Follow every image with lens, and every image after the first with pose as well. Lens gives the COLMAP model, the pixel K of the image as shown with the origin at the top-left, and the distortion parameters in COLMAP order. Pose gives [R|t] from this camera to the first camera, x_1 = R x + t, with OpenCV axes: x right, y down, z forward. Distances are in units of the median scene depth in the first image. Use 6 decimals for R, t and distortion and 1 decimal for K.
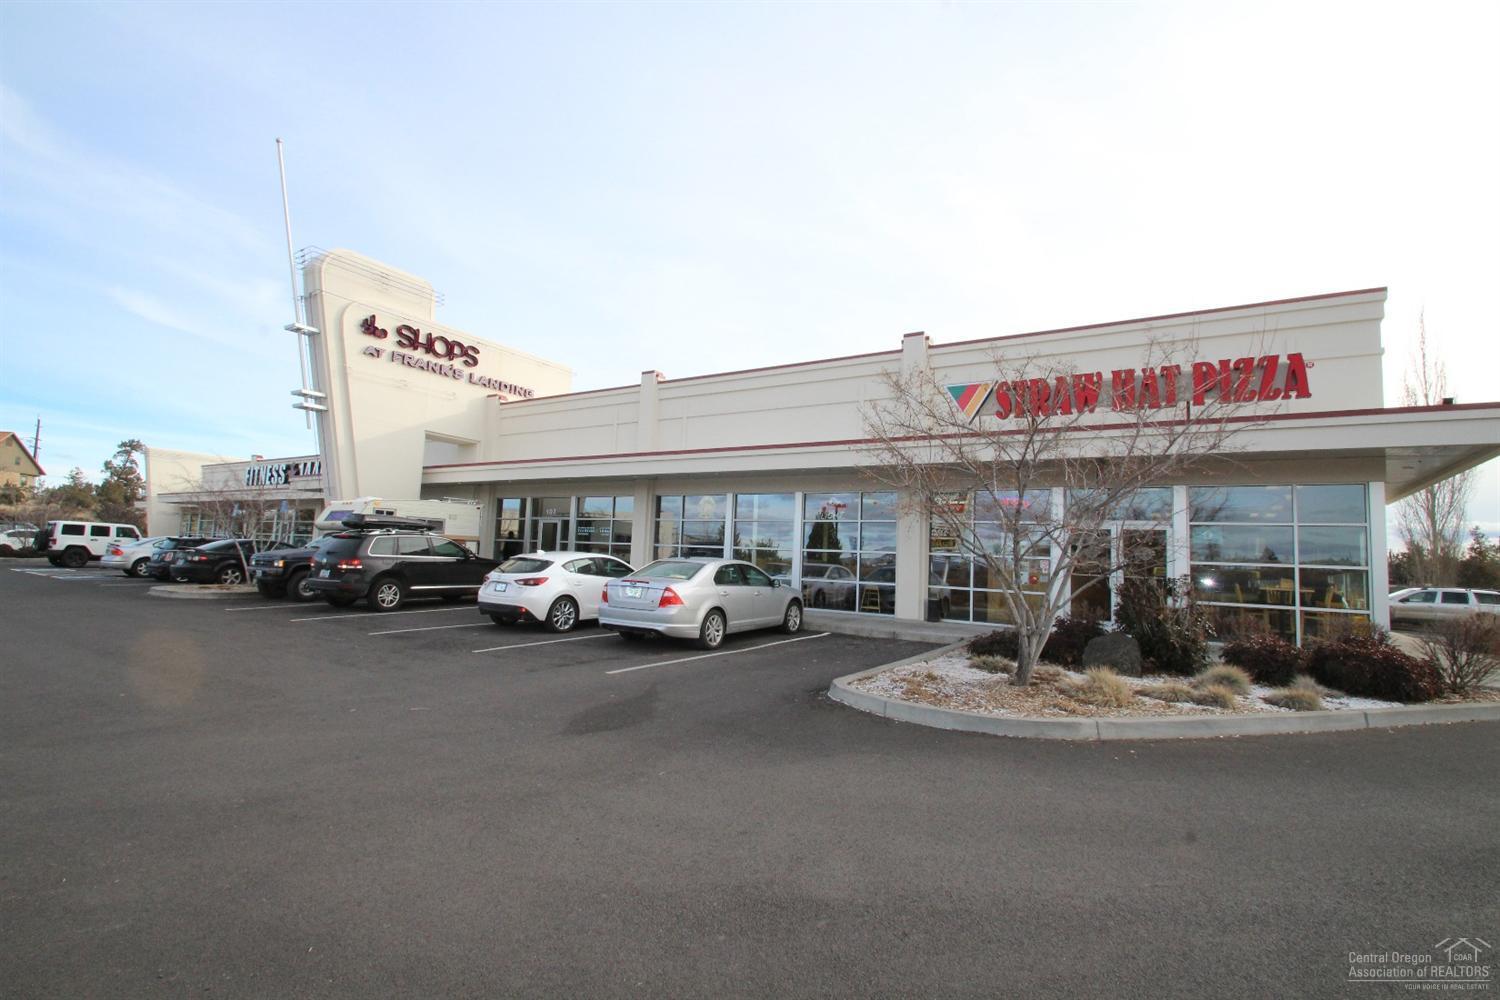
lens RADIAL K [[715.0, 0, 750.0], [0, 715.0, 500.0], [0, 0, 1]] dist [0.003317, 0.000482]
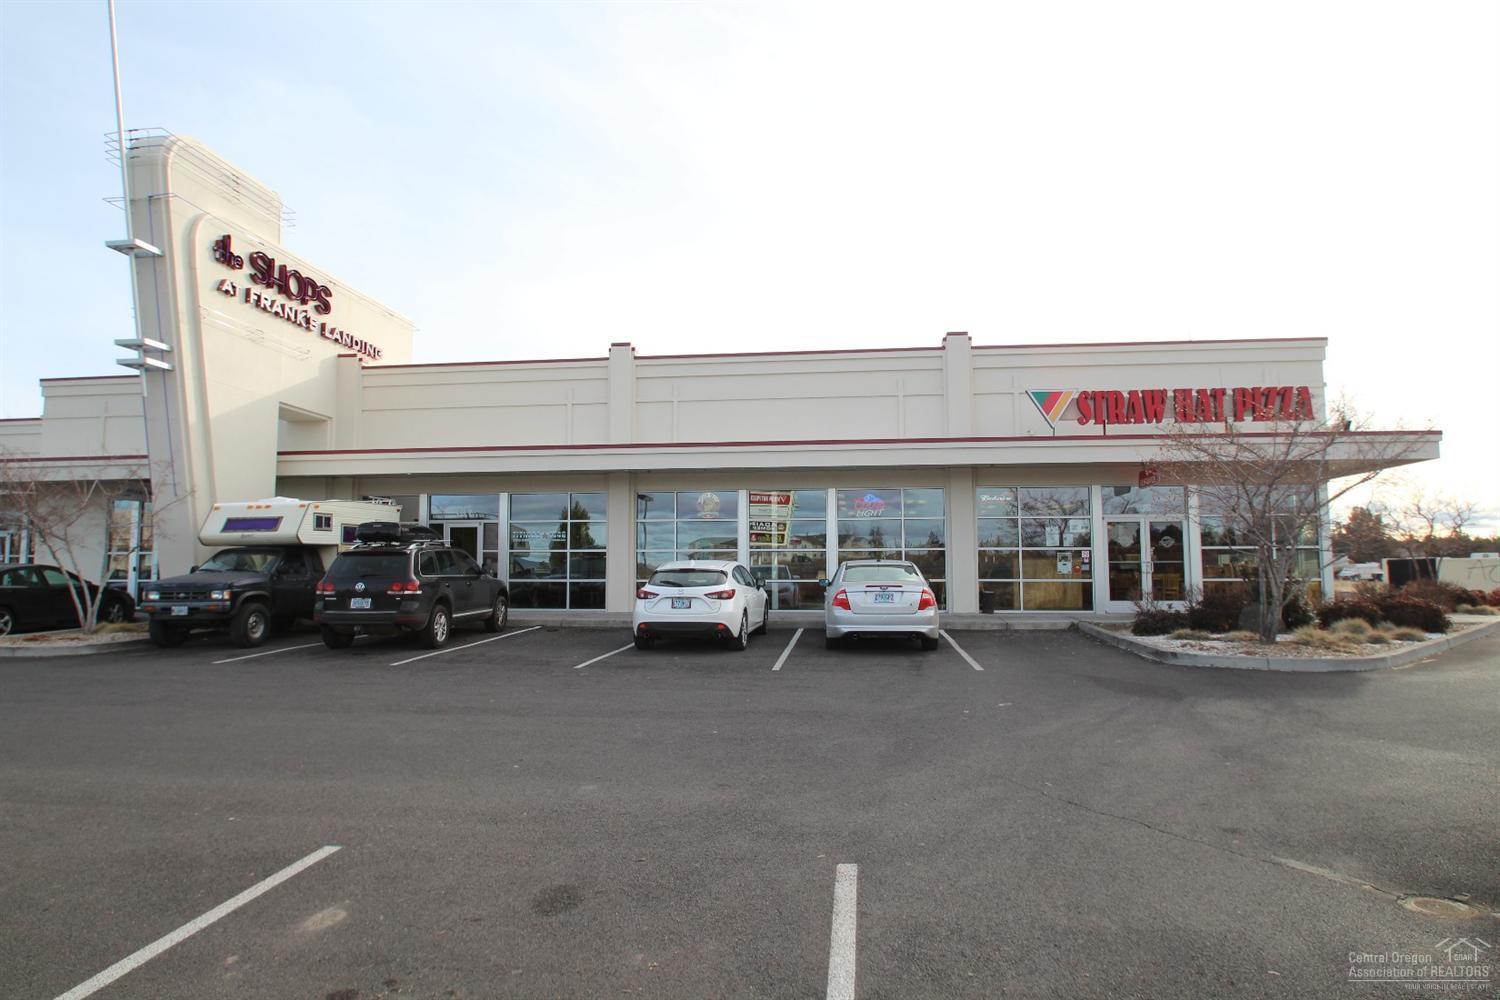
lens RADIAL K [[892.7, 0, 750.0], [0, 892.7, 500.0], [0, 0, 1]] dist [-0.006509, -0.001080]
pose [[0.894859, -0.011778, 0.446194, -0.474520], [0.003359, 0.999801, 0.019654, -0.016185], [-0.446337, -0.016089, 0.894720, -0.007883]]
